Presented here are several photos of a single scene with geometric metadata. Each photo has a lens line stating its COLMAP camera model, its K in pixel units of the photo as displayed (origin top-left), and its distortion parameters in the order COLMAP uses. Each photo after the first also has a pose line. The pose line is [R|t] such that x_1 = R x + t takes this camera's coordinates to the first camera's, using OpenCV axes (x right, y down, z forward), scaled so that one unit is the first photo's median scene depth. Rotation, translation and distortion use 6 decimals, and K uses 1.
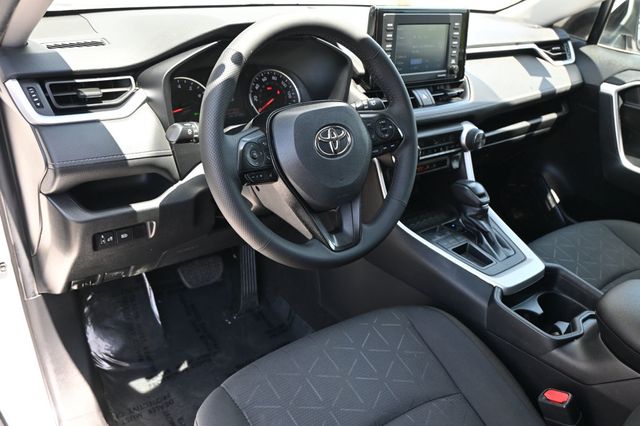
lens RADIAL K [[492.7, 0, 302.6], [0, 492.7, 208.2], [0, 0, 1]] dist [-0.027025, 0.001193]
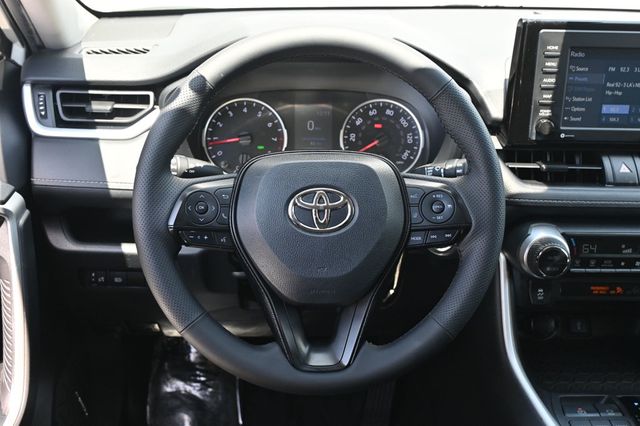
lens RADIAL K [[727.9, 0, 324.8], [0, 727.9, 210.9], [0, 0, 1]] dist [-0.004735, 0.000000]
pose [[0.830394, 0.174123, -0.529270, 0.581536], [-0.224492, 0.973957, -0.031796, -0.100163], [0.509950, 0.145220, 0.847858, 0.133439]]
